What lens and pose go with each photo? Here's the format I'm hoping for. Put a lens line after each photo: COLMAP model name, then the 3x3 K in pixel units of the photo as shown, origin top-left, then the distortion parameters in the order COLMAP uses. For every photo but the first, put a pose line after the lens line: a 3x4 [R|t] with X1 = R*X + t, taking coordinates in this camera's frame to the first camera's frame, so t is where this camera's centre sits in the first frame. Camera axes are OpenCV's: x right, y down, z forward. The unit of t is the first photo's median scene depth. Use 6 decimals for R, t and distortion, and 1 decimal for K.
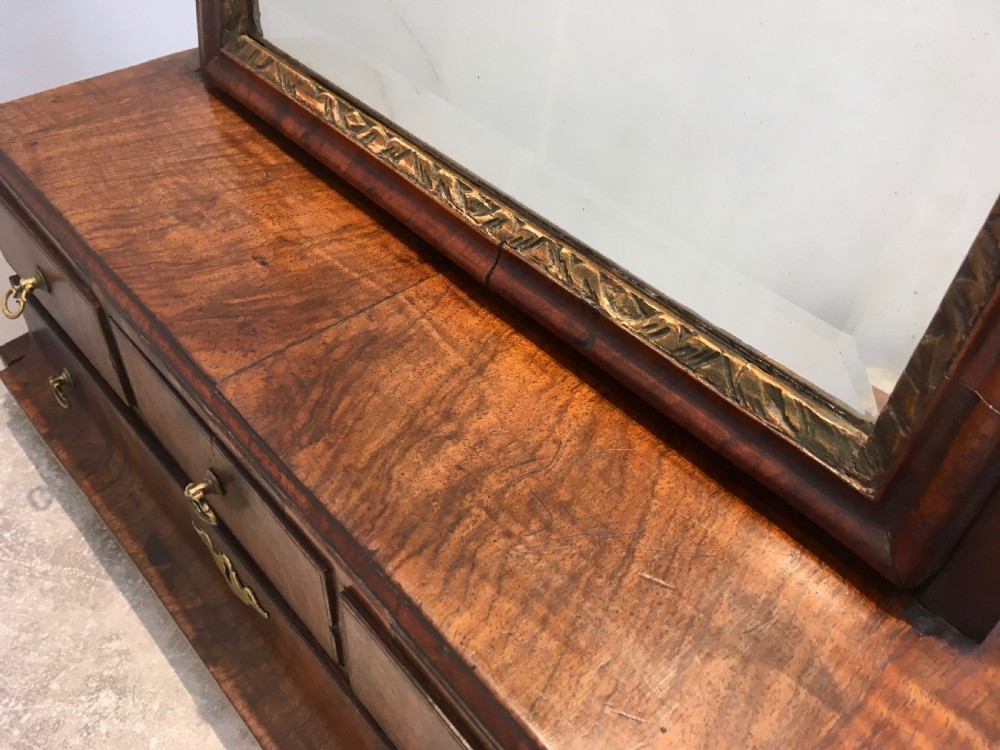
lens RADIAL K [[843.6, 0, 529.8], [0, 843.6, 356.5], [0, 0, 1]] dist [0.044727, -0.016833]
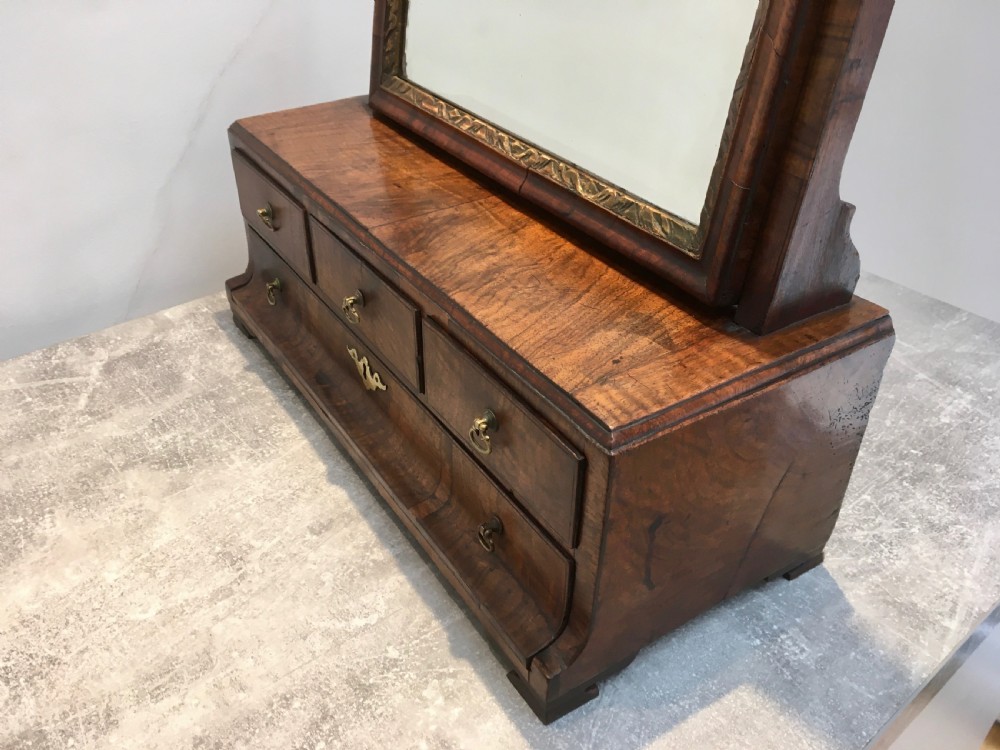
lens RADIAL K [[815.5, 0, 500.0], [0, 815.5, 375.0], [0, 0, 1]] dist [0.066825, -0.070301]
pose [[0.986794, 0.049783, -0.154140, 0.193820], [-0.068728, 0.990377, -0.120123, 0.509031], [0.146676, 0.129131, 0.980720, -0.633178]]
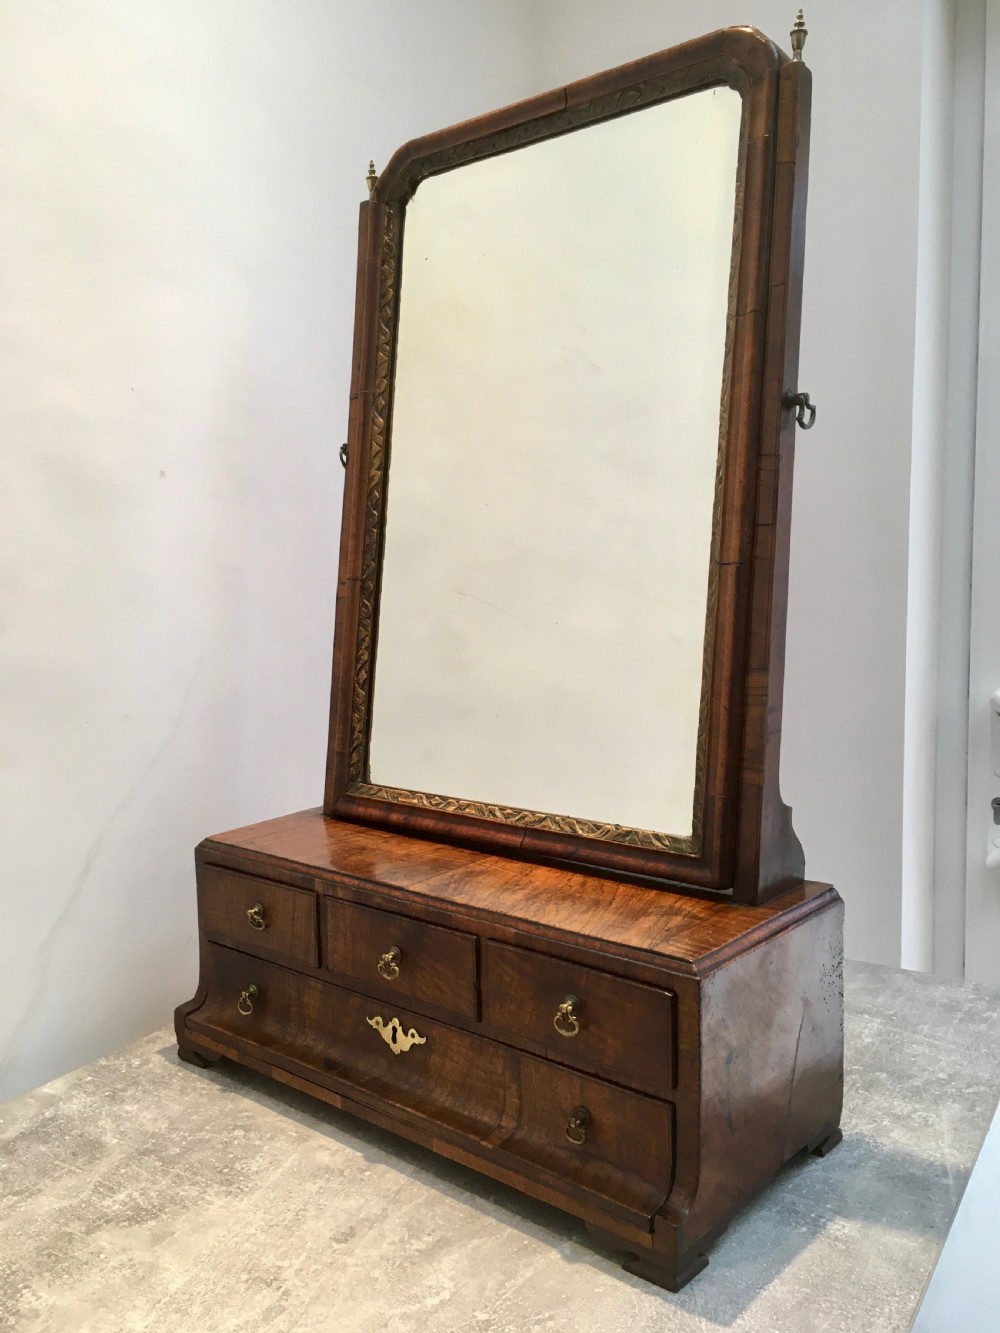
lens RADIAL K [[1124.6, 0, 503.9], [0, 1124.6, 647.0], [0, 0, 1]] dist [0.044727, -0.016833]
pose [[0.990652, -0.085160, 0.106564, -0.349569], [0.132638, 0.783809, -0.606672, 1.211958], [-0.031861, 0.615136, 0.787777, -1.478276]]
